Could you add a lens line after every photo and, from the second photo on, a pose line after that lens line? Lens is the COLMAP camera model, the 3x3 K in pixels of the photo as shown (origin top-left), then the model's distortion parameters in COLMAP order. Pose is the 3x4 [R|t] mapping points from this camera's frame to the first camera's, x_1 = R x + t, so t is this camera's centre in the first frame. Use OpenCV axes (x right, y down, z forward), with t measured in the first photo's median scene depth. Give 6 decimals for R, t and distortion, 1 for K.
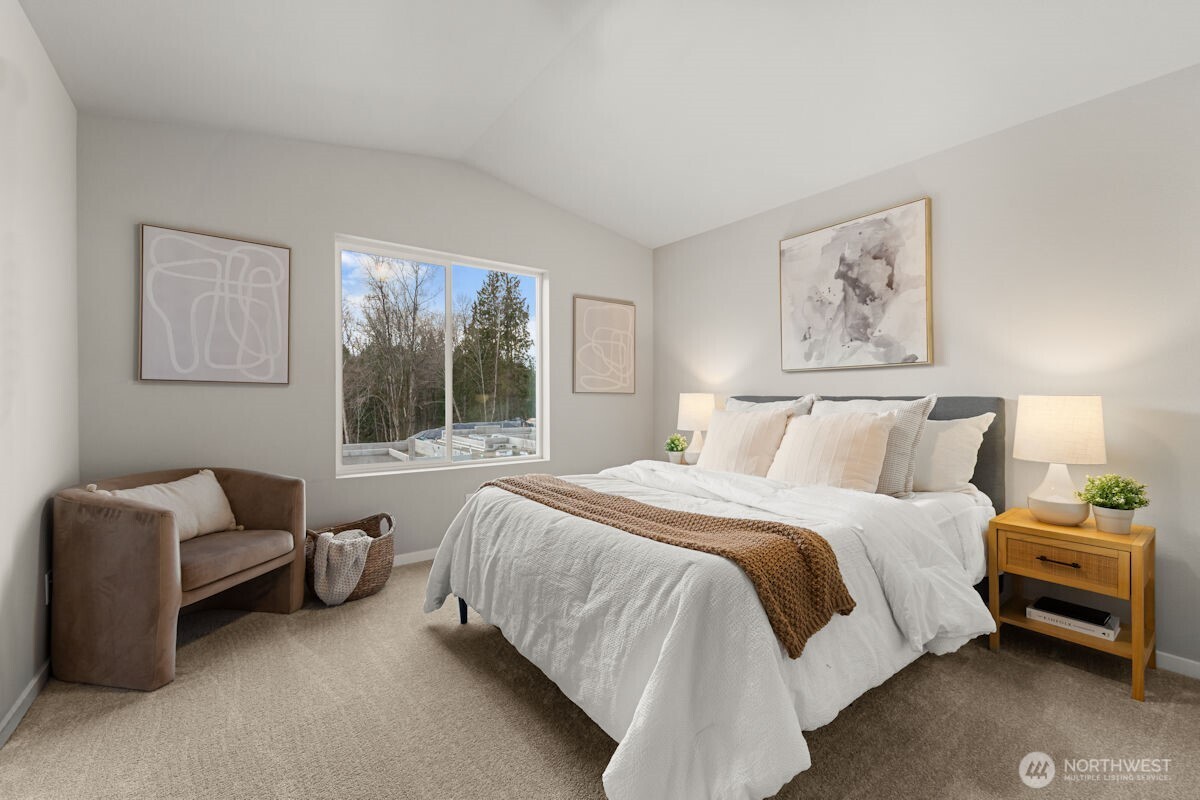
lens RADIAL K [[518.4, 0, 586.6], [0, 518.4, 400.0], [0, 0, 1]] dist [0.003092, -0.001177]
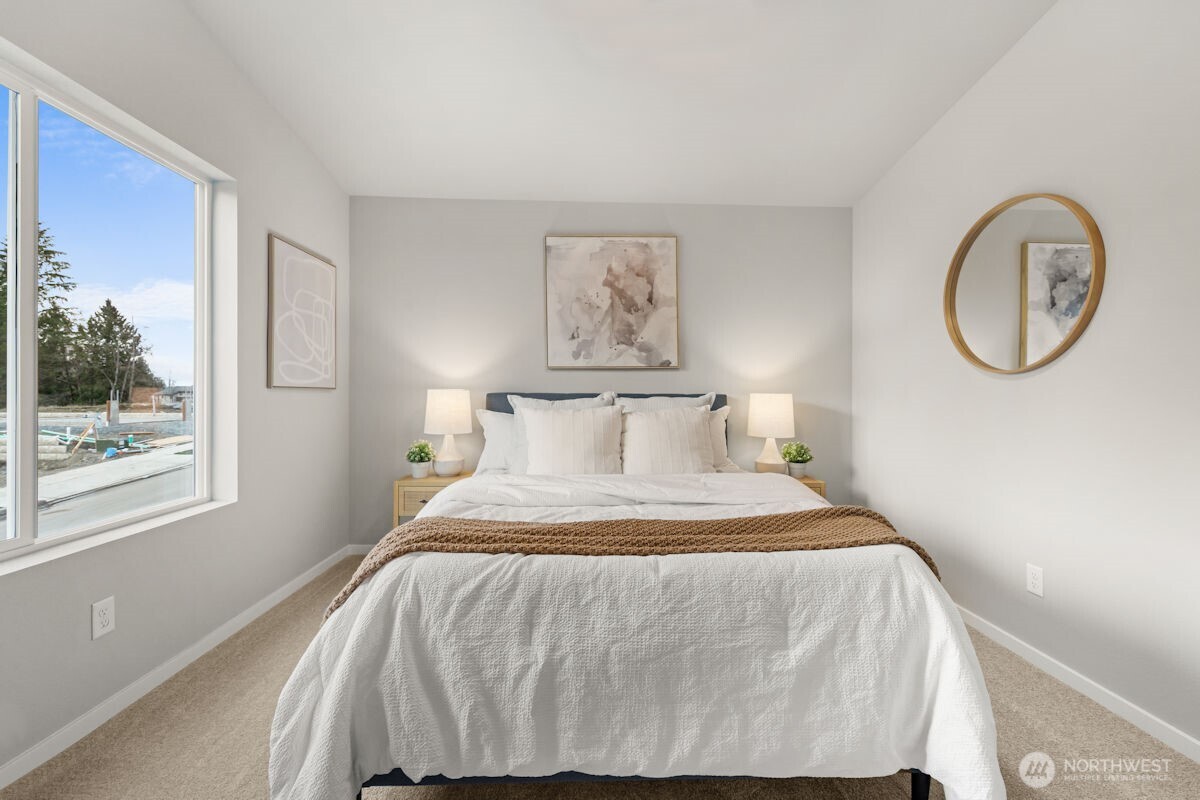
lens RADIAL K [[518.4, 0, 594.8], [0, 518.4, 392.4], [0, 0, 1]] dist [0.003092, -0.001177]
pose [[0.531898, 0.000445, 0.846808, -0.477016], [0.002237, 0.999996, -0.001931, -0.007306], [-0.846805, 0.002921, 0.531895, 0.454685]]
